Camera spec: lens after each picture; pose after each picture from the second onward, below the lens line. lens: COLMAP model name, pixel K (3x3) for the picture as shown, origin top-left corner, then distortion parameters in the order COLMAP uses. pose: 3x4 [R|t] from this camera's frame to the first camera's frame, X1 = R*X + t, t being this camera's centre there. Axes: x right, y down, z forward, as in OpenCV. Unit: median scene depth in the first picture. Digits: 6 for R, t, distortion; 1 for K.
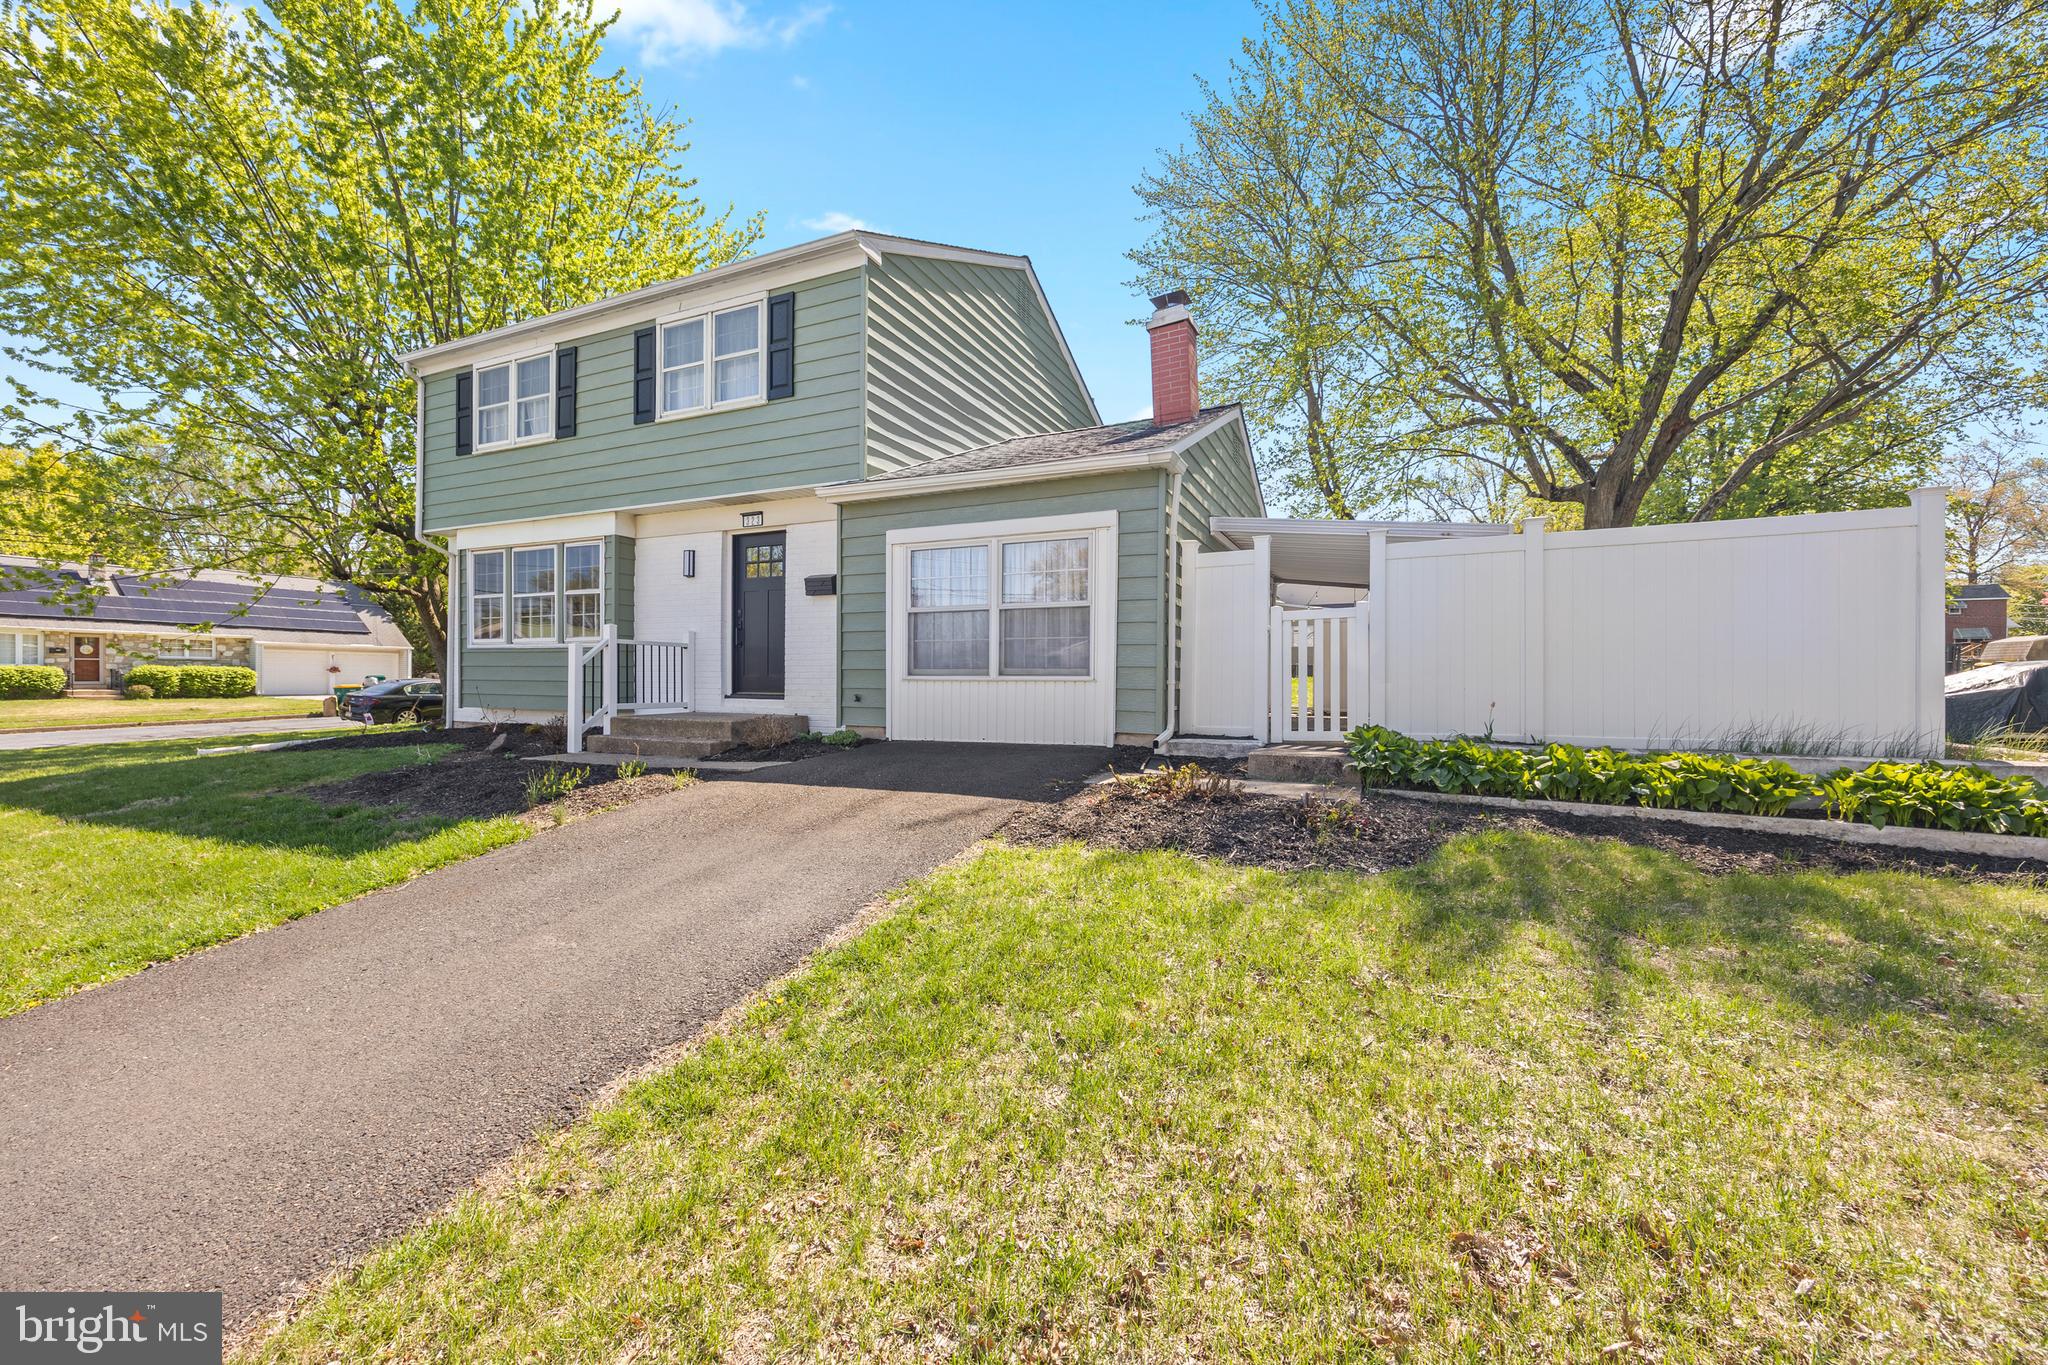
lens RADIAL K [[800.0, 0, 1022.6], [0, 800.0, 688.1], [0, 0, 1]] dist [-0.000289, -0.000867]
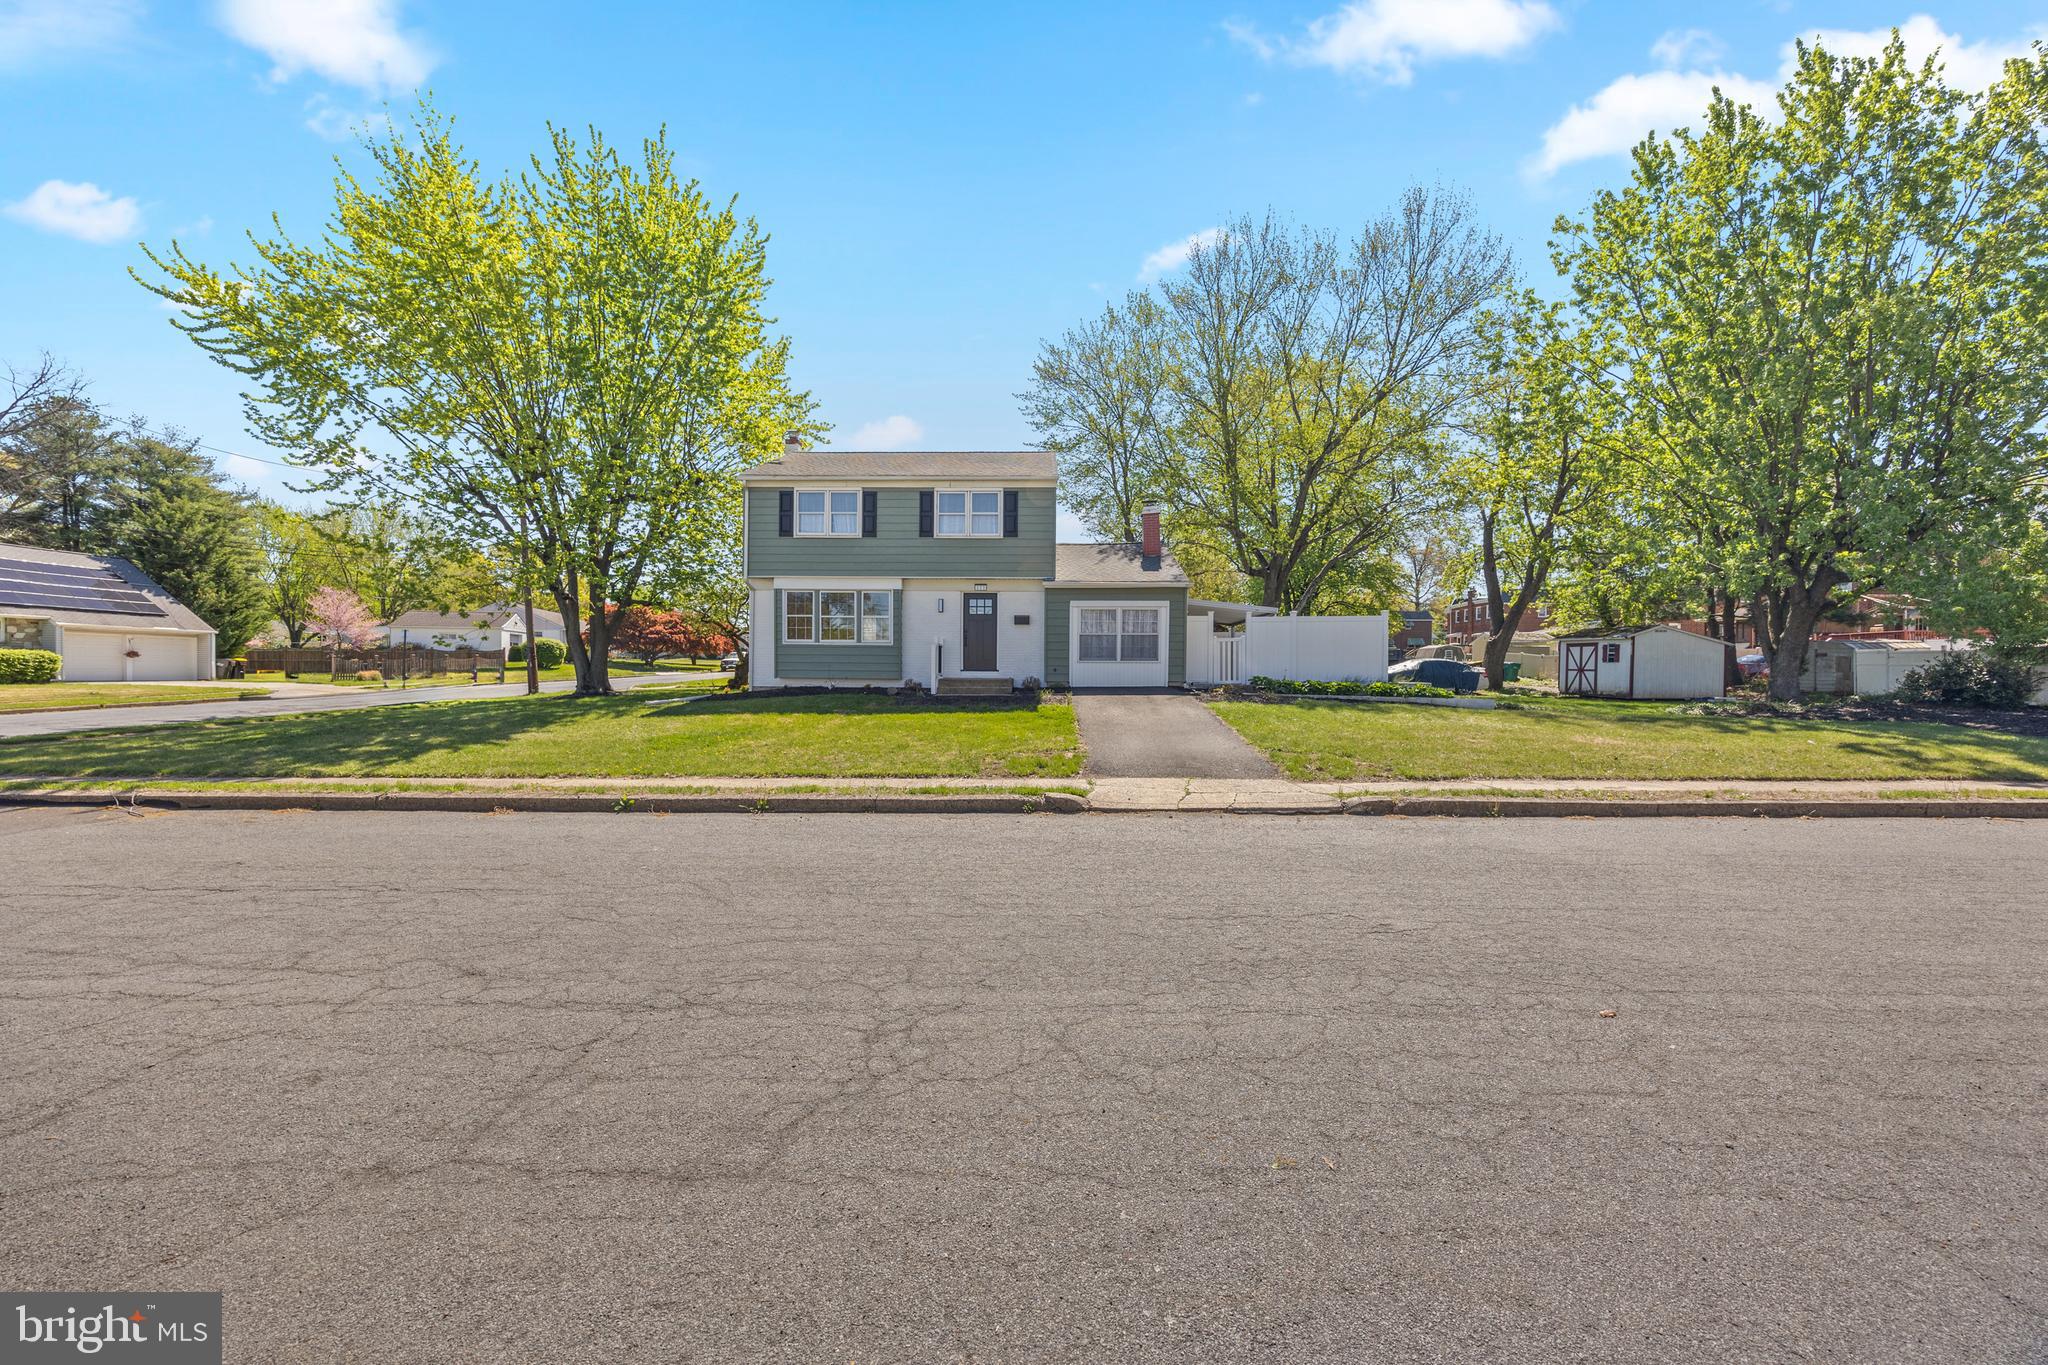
lens RADIAL K [[800.0, 0, 1016.1], [0, 800.0, 689.4], [0, 0, 1]] dist [-0.000289, -0.000867]
pose [[0.920378, -0.007413, 0.390960, -1.086618], [0.002834, 0.999920, 0.012287, 0.036138], [-0.391020, -0.010200, 0.920326, -1.003870]]
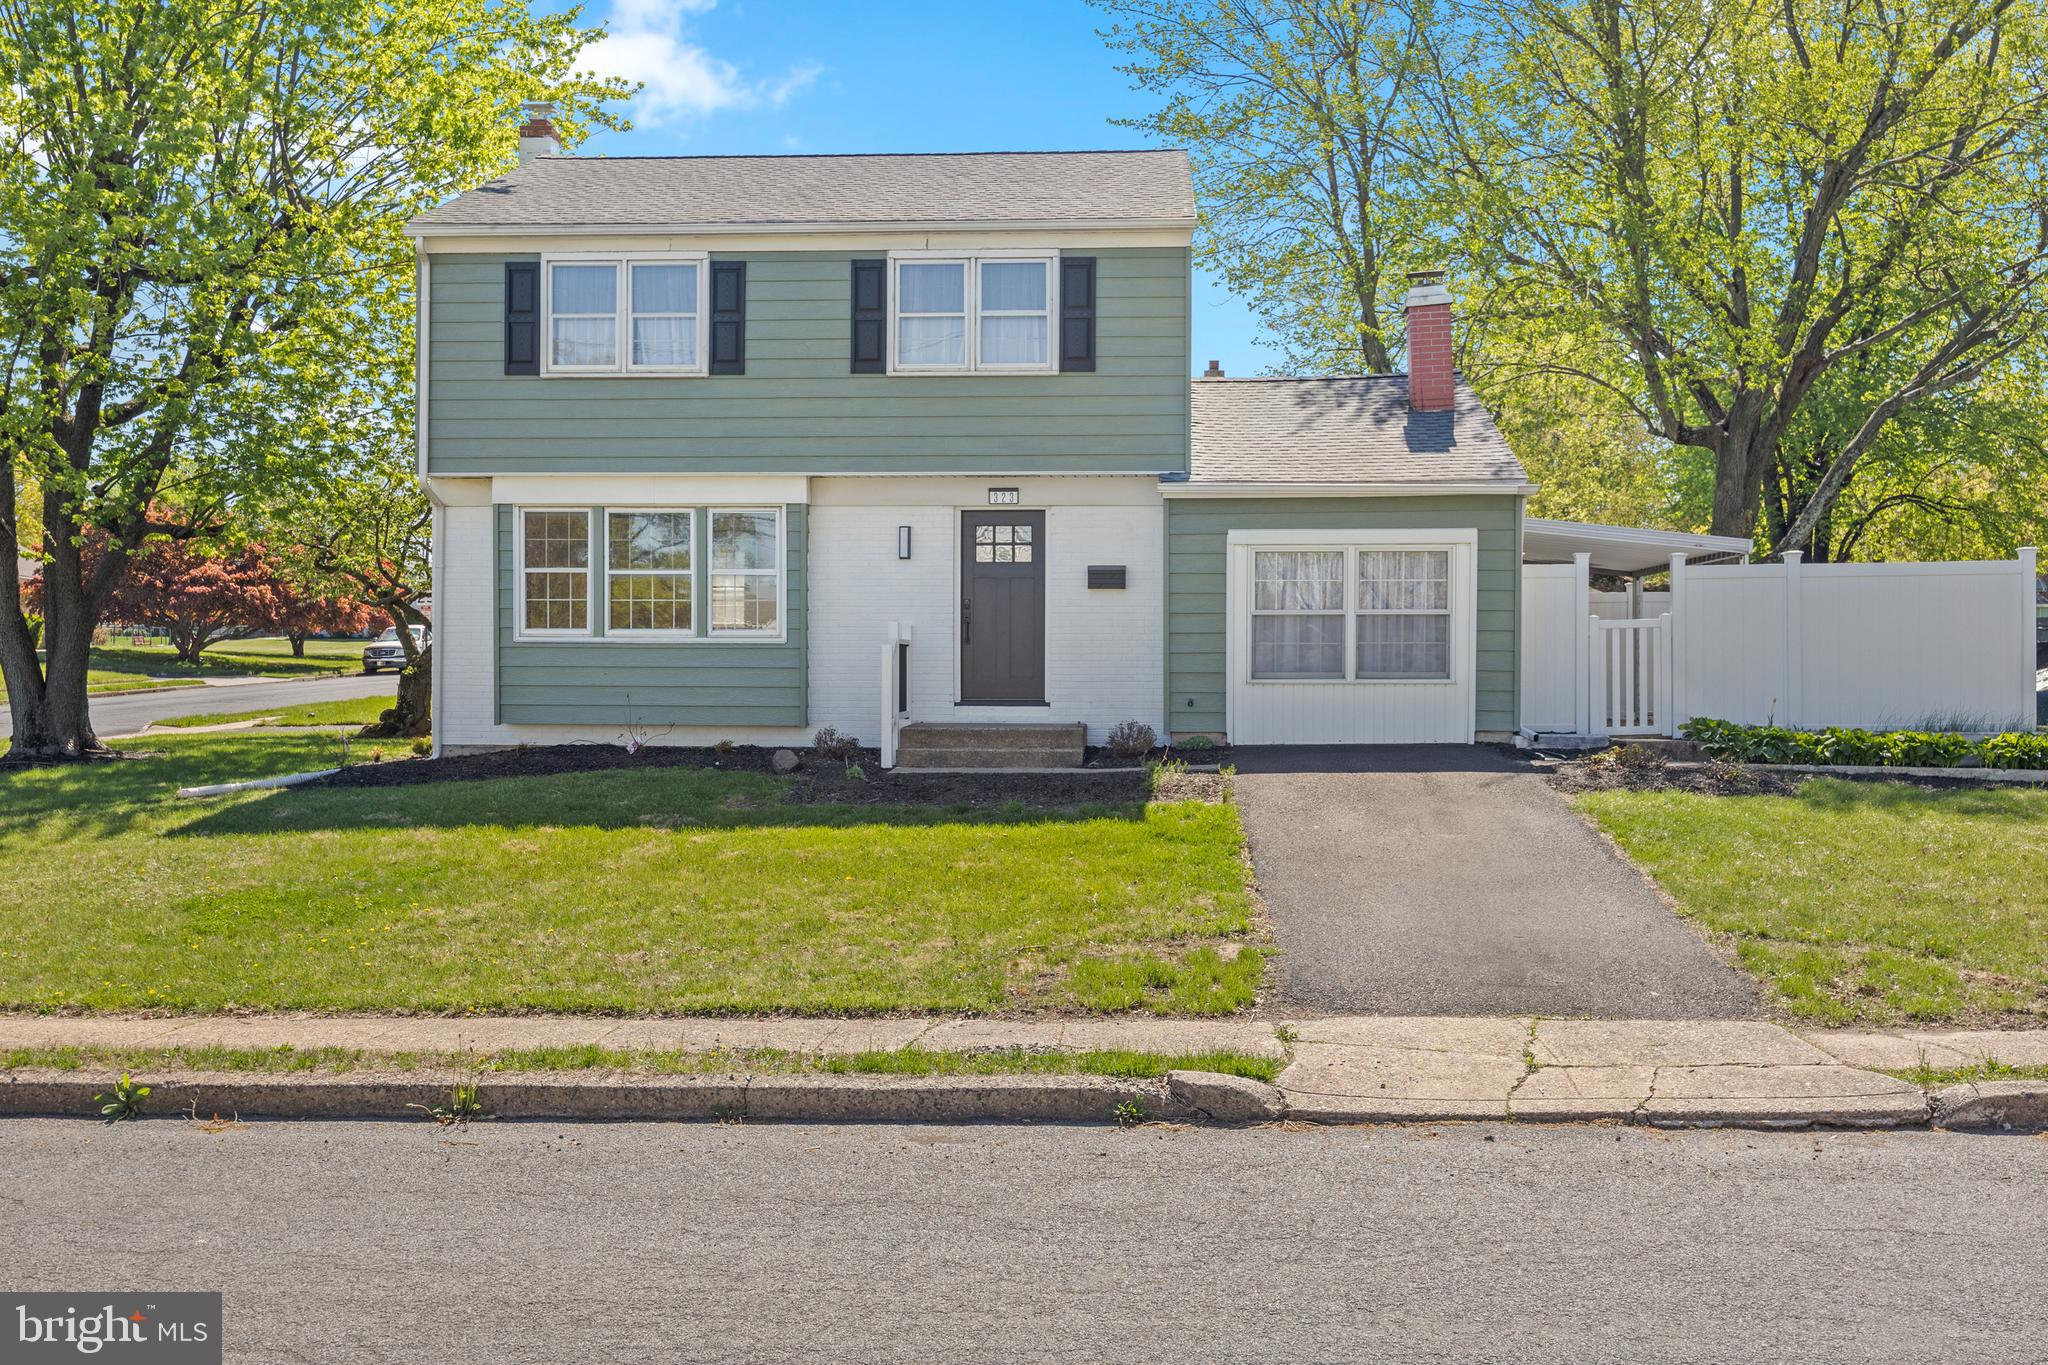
lens RADIAL K [[1988.7, 0, 1030.8], [0, 1988.7, 684.7], [0, 0, 1]] dist [-0.000229, 0.000000]
pose [[0.931654, -0.008798, 0.363240, -1.084621], [0.007331, 0.999958, 0.005418, -0.020111], [-0.363273, -0.002384, 0.931680, -0.992878]]
